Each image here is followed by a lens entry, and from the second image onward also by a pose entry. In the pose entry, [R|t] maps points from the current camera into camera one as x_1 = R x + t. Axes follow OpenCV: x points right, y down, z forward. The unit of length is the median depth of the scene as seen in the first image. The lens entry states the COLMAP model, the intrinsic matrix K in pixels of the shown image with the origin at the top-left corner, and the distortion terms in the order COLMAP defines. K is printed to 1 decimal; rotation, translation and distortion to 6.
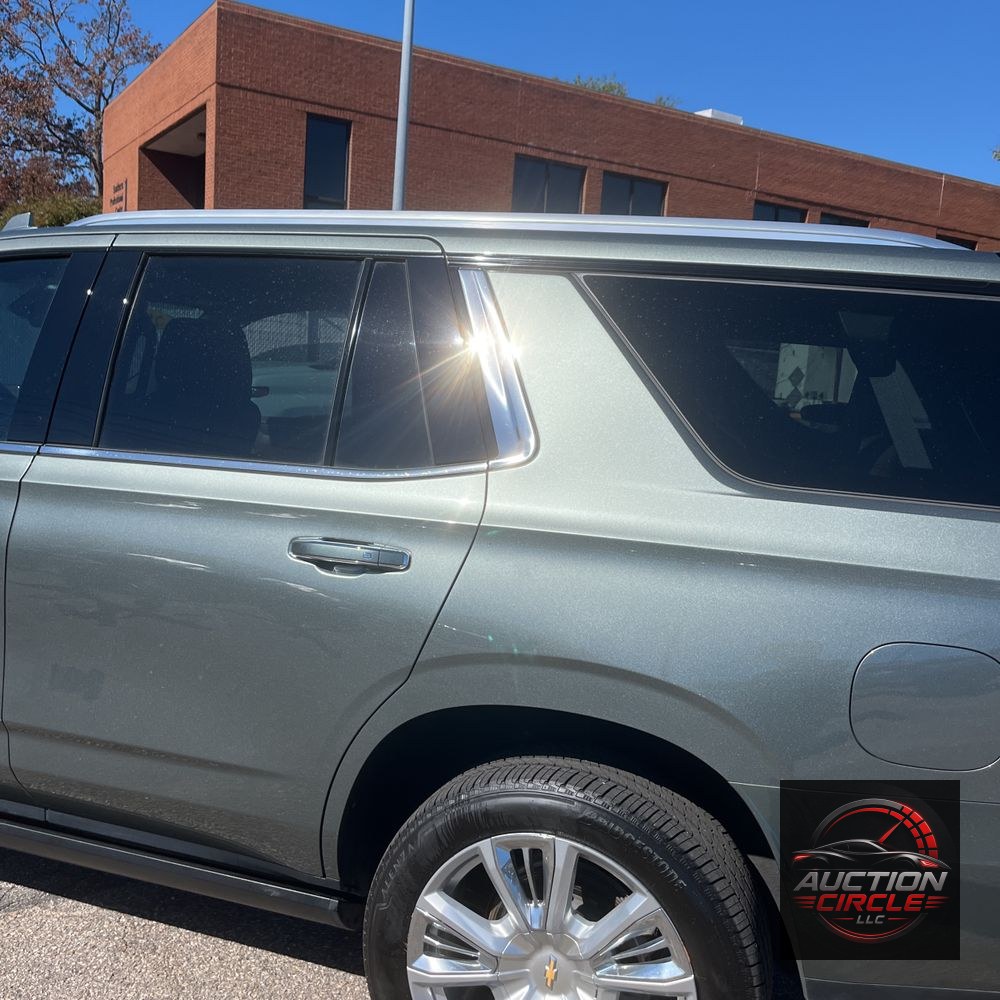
lens RADIAL K [[1013.8, 0, 516.9], [0, 1013.8, 499.7], [0, 0, 1]] dist [0.026491, -0.025801]
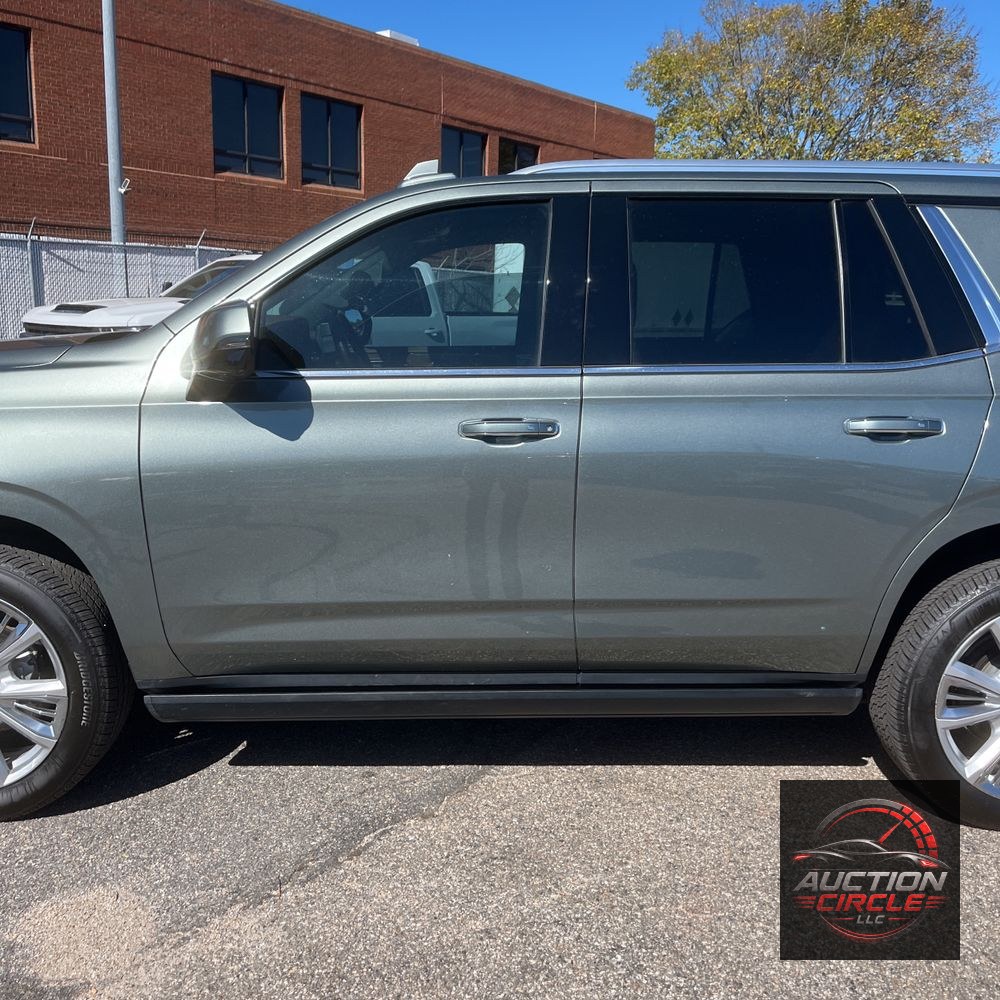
lens RADIAL K [[1013.8, 0, 516.9], [0, 1013.8, 499.7], [0, 0, 1]] dist [0.026491, -0.025801]
pose [[0.933099, -0.112750, 0.341486, -0.104954], [0.088054, 0.992307, 0.087029, -0.001151], [-0.348672, -0.051138, 0.935849, -0.007592]]
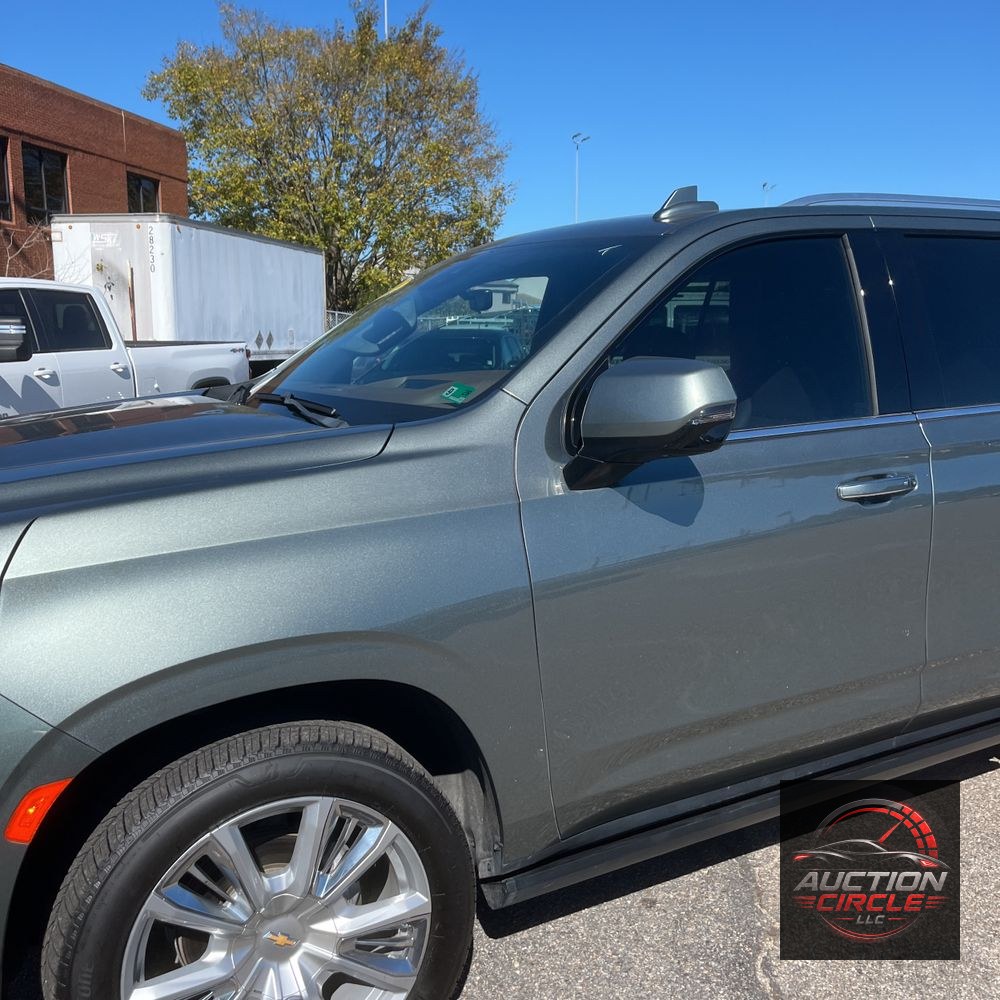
lens RADIAL K [[1000.1, 0, 501.1], [0, 1000.1, 520.7], [0, 0, 1]] dist [0.020653, -0.024612]
pose [[0.666683, -0.202803, 0.717220, -0.172551], [0.140824, 0.979213, 0.145984, -0.018113], [-0.731917, 0.003677, 0.681384, 0.066239]]
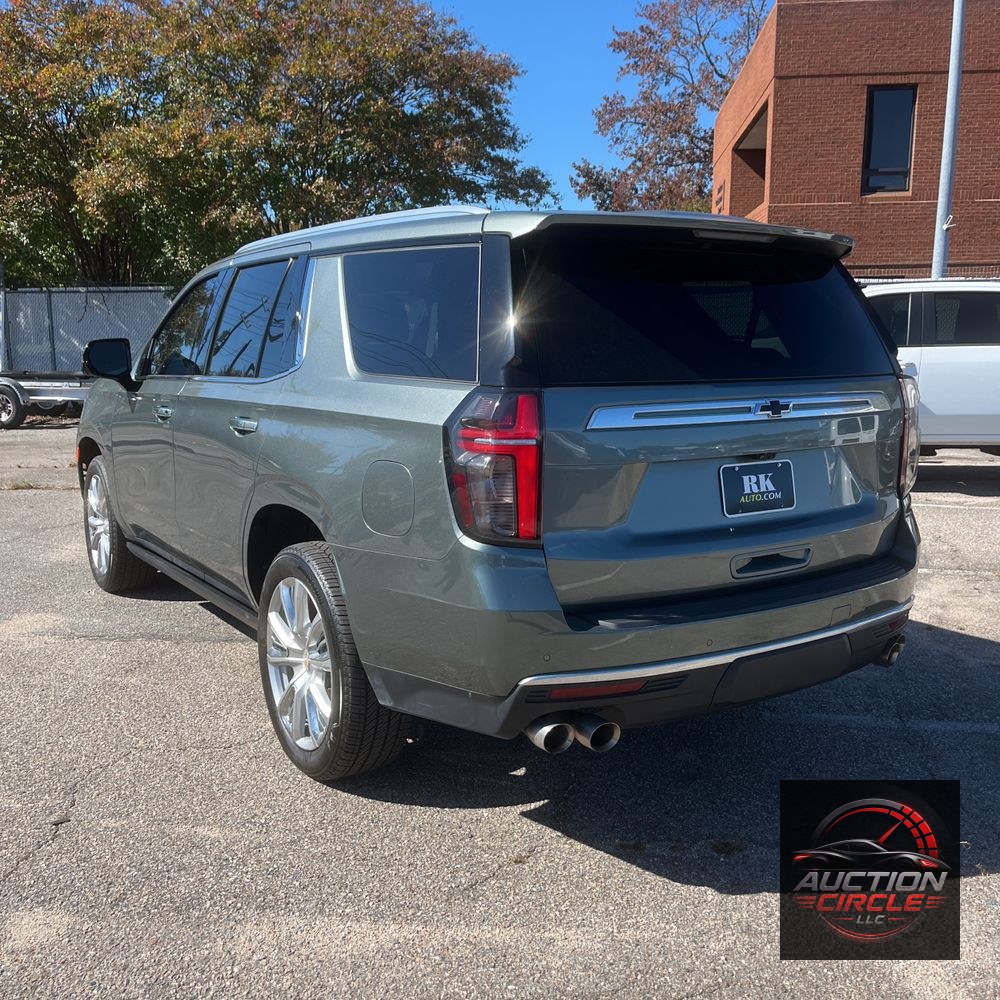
lens RADIAL K [[1038.4, 0, 500.0], [0, 1038.4, 500.0], [0, 0, 1]] dist [0.021311, 0.005850]
pose [[0.788537, 0.031208, -0.614195, 0.131310], [-0.026983, 0.999506, 0.016143, 0.014152], [0.614395, 0.003844, 0.788989, -0.018233]]
